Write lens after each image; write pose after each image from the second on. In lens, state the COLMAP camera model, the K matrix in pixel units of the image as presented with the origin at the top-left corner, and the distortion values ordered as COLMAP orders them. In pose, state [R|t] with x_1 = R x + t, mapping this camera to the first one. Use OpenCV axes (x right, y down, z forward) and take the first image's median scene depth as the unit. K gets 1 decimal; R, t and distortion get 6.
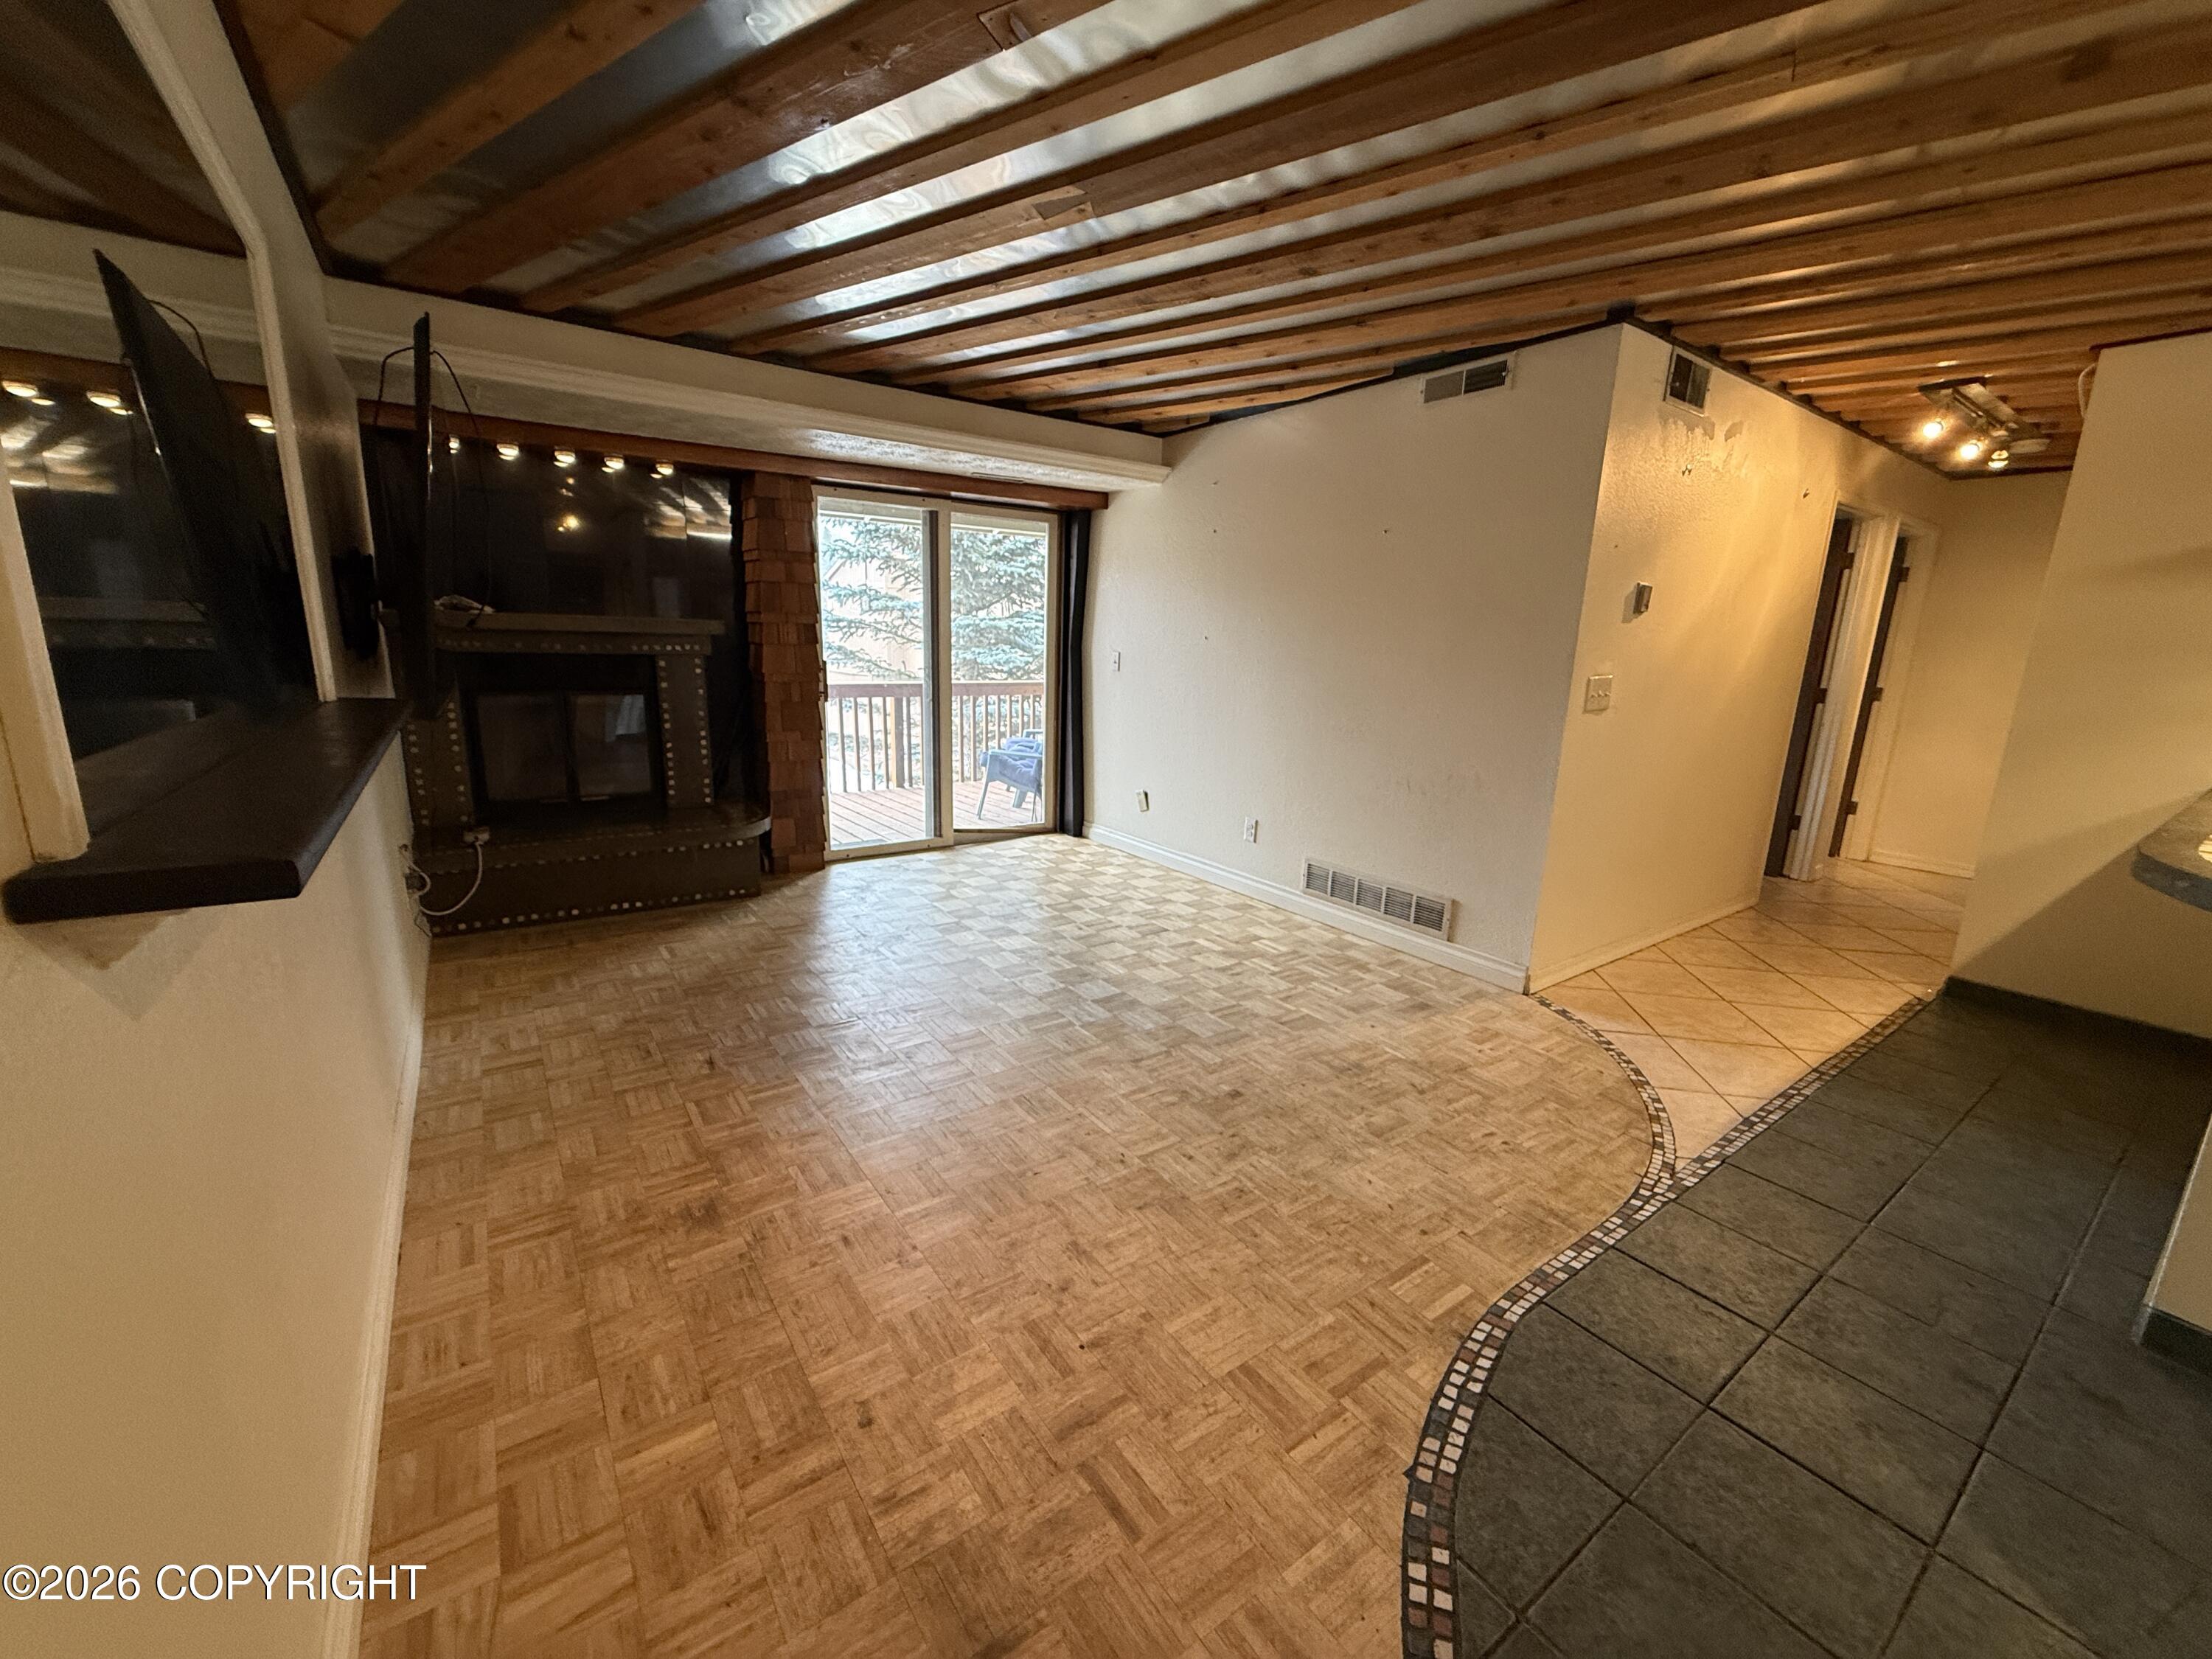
lens RADIAL K [[887.4, 0, 1106.1], [0, 887.4, 817.5], [0, 0, 1]] dist [-0.001038, 0.005380]
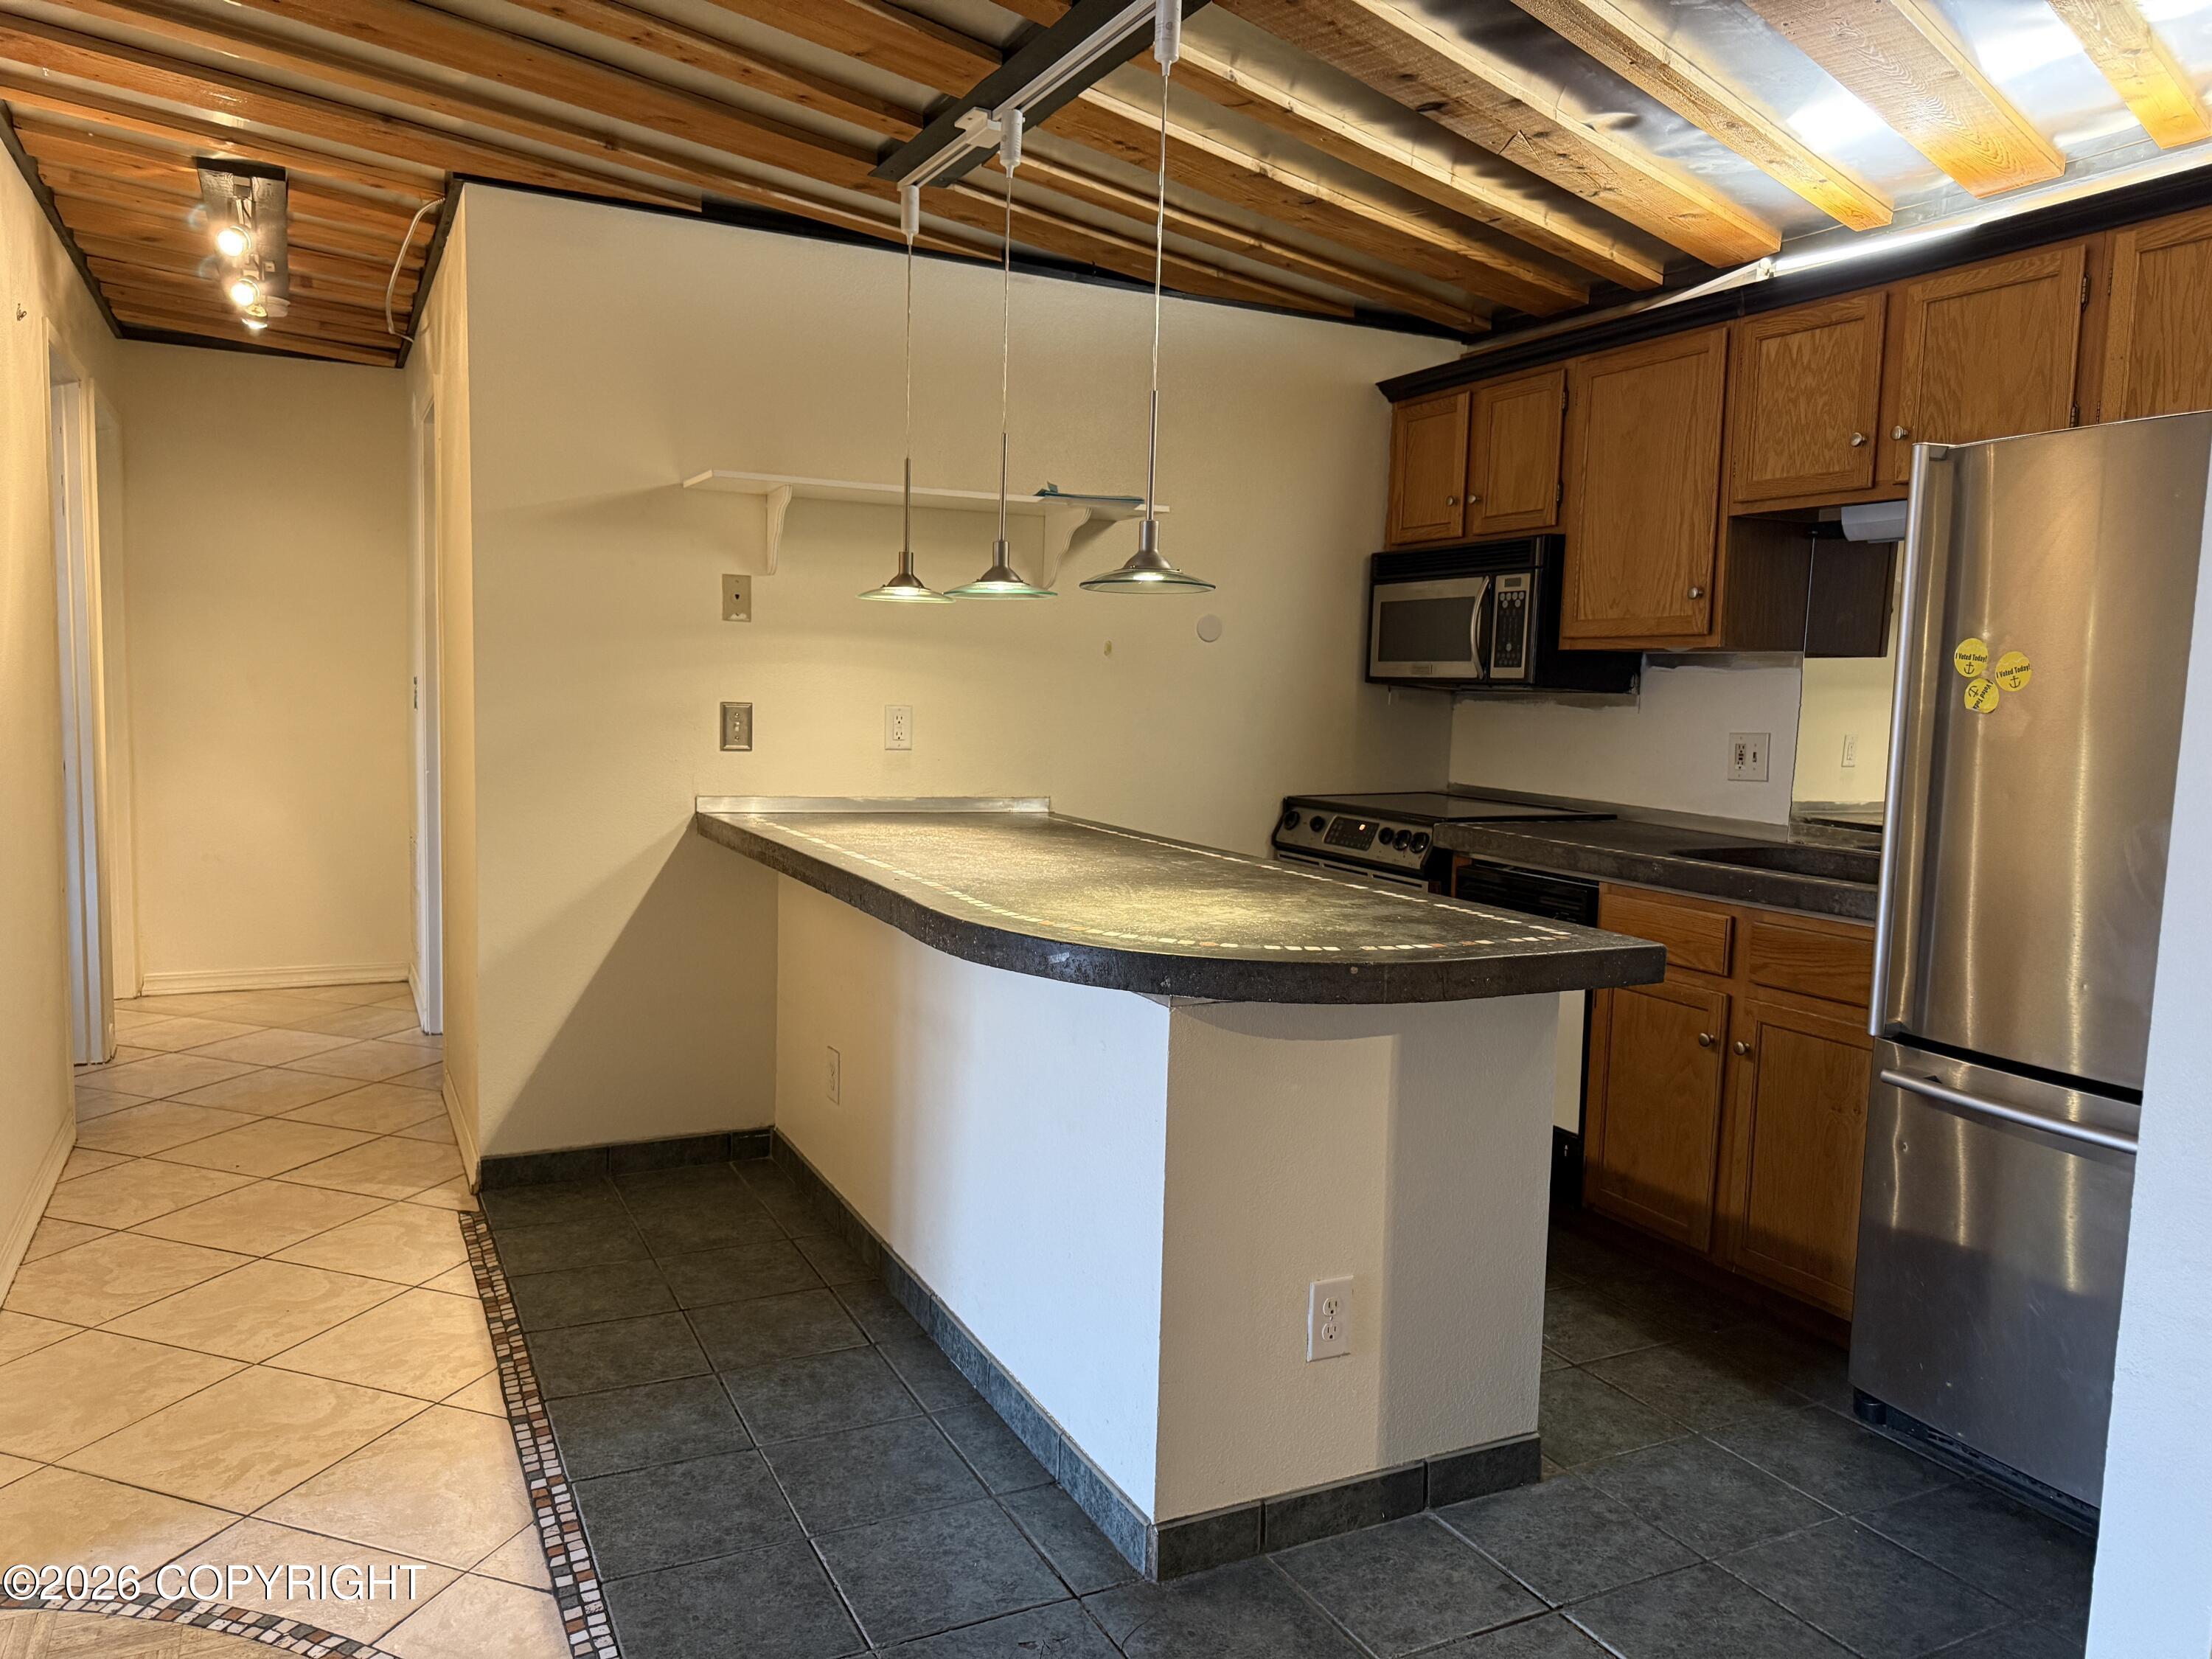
lens RADIAL K [[1560.9, 0, 1123.9], [0, 1560.9, 833.6], [0, 0, 1]] dist [0.070374, -0.074367]
pose [[0.148451, -0.125830, 0.980882, -0.023631], [0.169642, 0.980409, 0.100095, -0.065197], [-0.974261, 0.151539, 0.166888, 0.303081]]
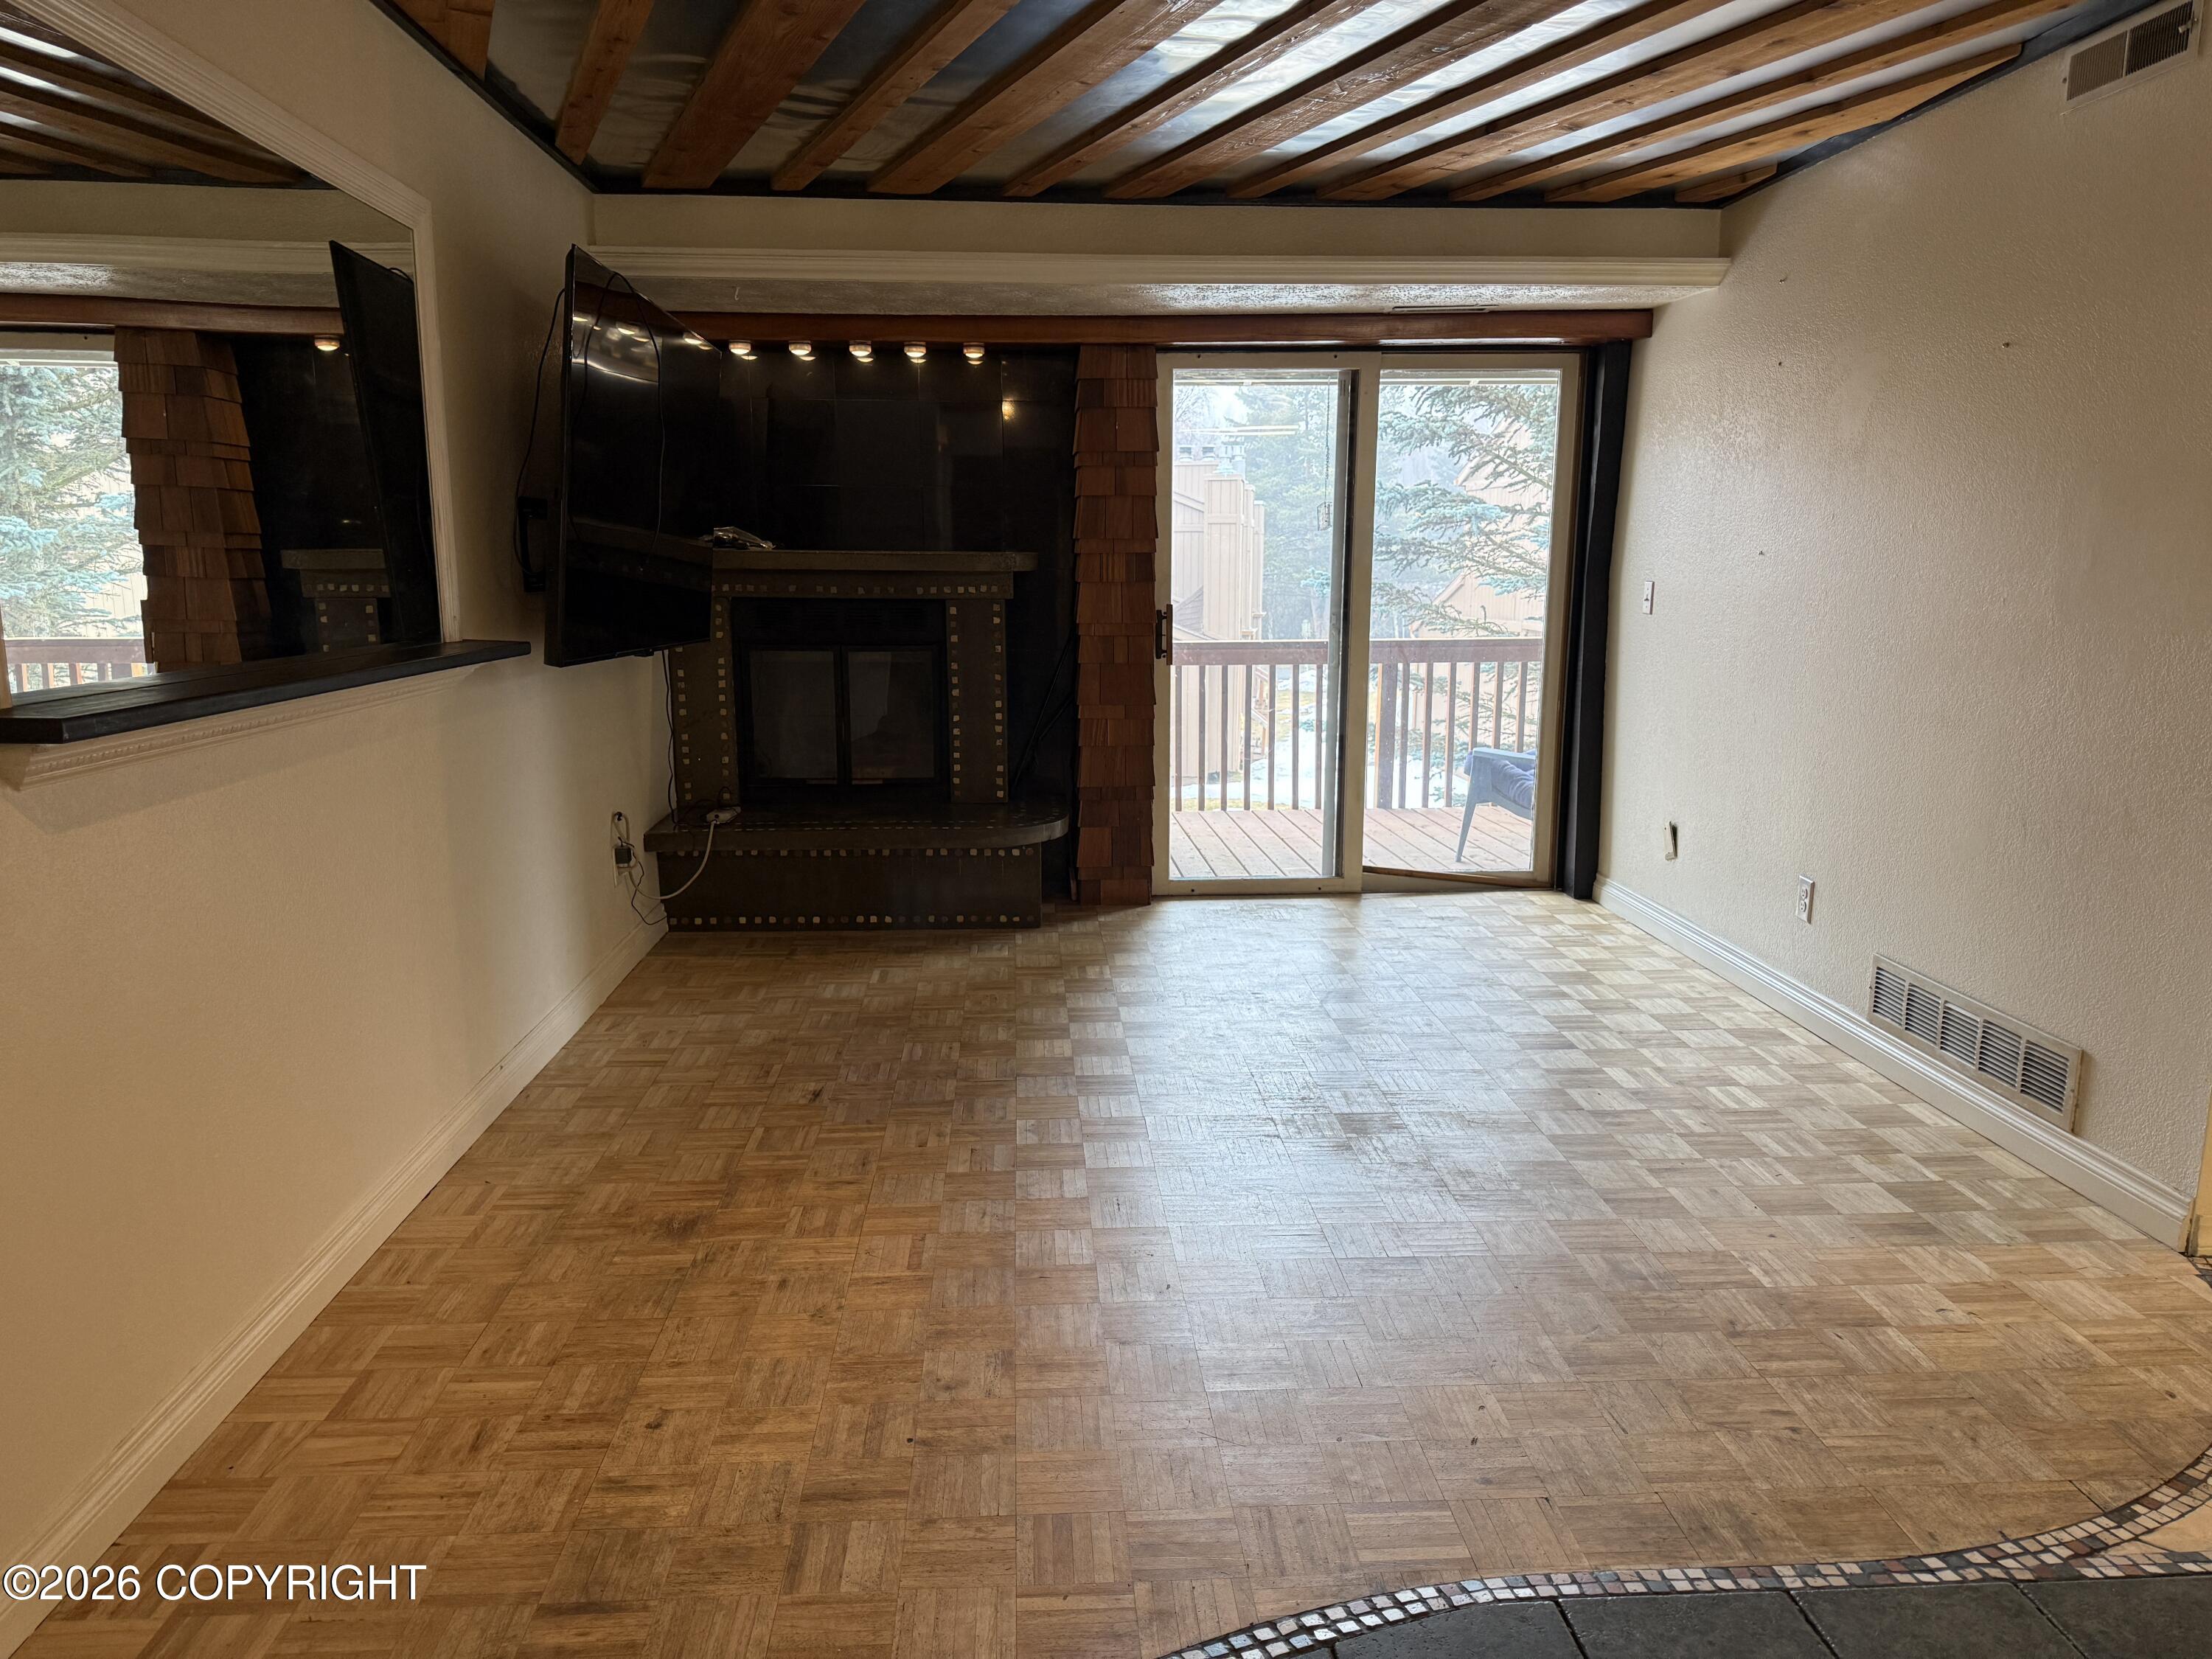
lens RADIAL K [[1560.9, 0, 1123.9], [0, 1560.9, 833.6], [0, 0, 1]] dist [0.070374, -0.074367]
pose [[0.851933, 0.064616, -0.519650, 0.355622], [-0.081694, 0.996607, -0.010008, 0.019971], [0.517240, 0.050979, 0.854321, -0.063073]]
